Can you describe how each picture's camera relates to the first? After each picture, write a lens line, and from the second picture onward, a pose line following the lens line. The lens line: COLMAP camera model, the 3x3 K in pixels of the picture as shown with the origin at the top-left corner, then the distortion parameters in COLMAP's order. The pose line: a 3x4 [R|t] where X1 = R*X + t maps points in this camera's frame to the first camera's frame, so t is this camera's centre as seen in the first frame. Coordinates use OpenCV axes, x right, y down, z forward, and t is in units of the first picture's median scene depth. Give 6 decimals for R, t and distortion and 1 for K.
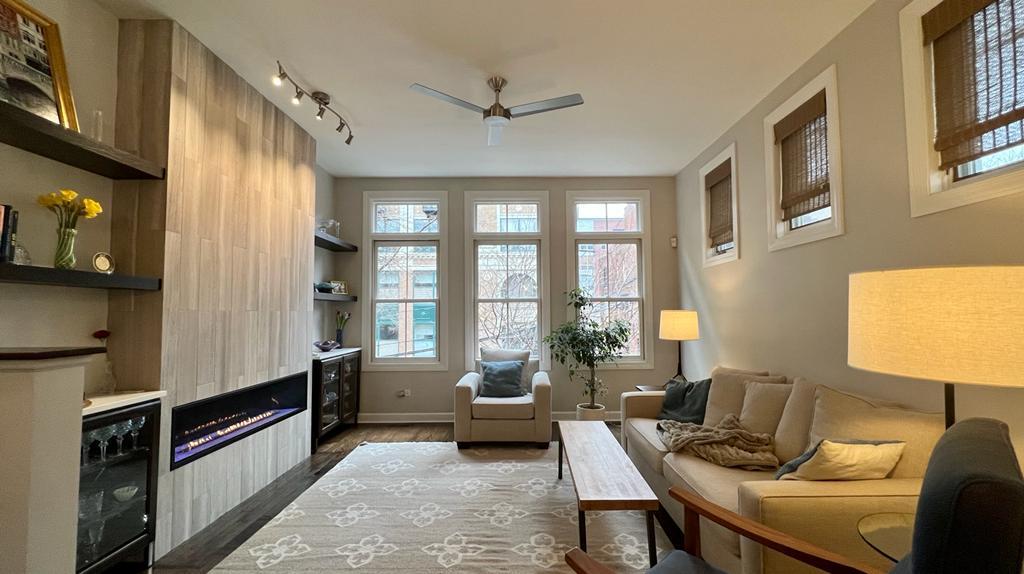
lens RADIAL K [[415.4, 0, 517.5], [0, 415.4, 291.4], [0, 0, 1]] dist [0.002292, 0.000814]
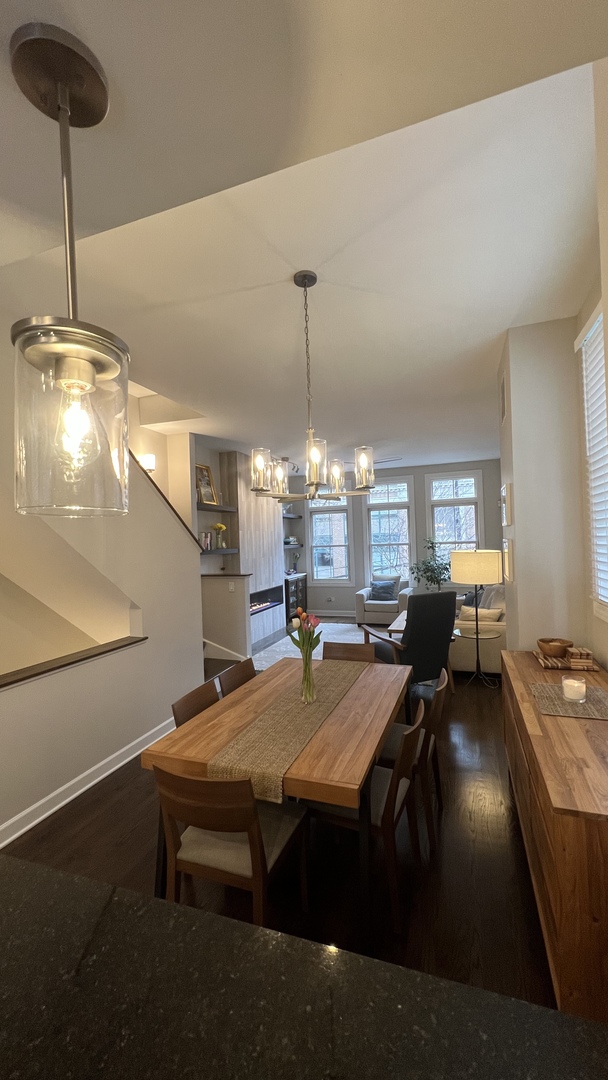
lens RADIAL K [[438.1, 0, 305.3], [0, 438.1, 541.4], [0, 0, 1]] dist [0.002292, 0.000814]
pose [[0.939978, -0.022284, -0.340507, 0.298828], [0.043949, 0.997460, 0.056046, -0.121405], [0.338393, -0.067647, 0.938570, -0.863270]]
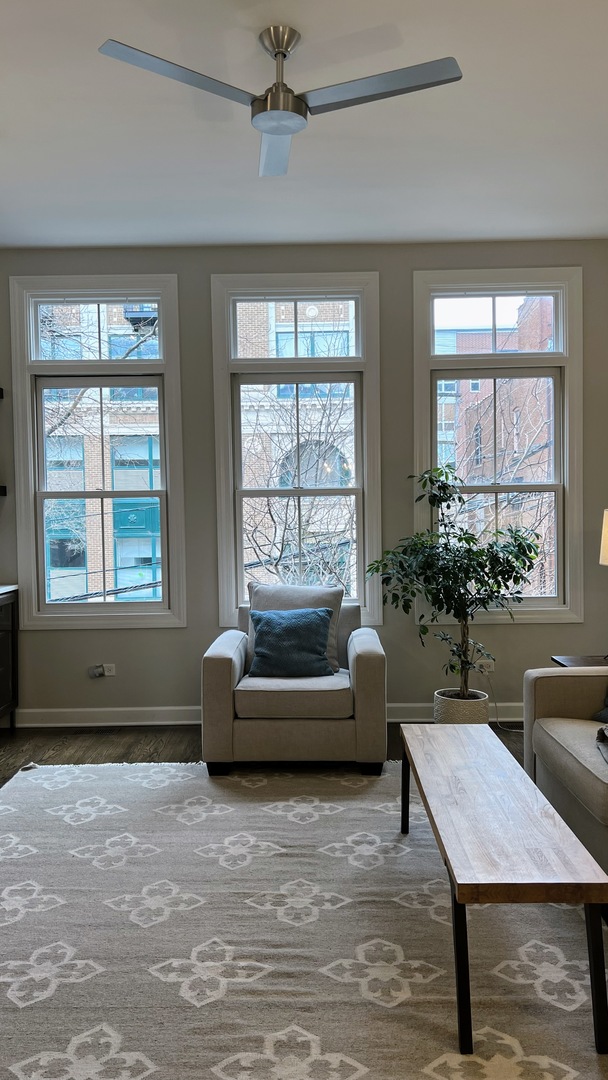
lens RADIAL K [[786.6, 0, 299.2], [0, 786.6, 536.7], [0, 0, 1]] dist [0.049187, -0.034707]
pose [[0.999888, -0.007439, -0.012957, -0.012371], [0.008455, 0.996745, 0.080180, -0.001098], [0.012319, -0.080281, 0.996696, 0.024812]]
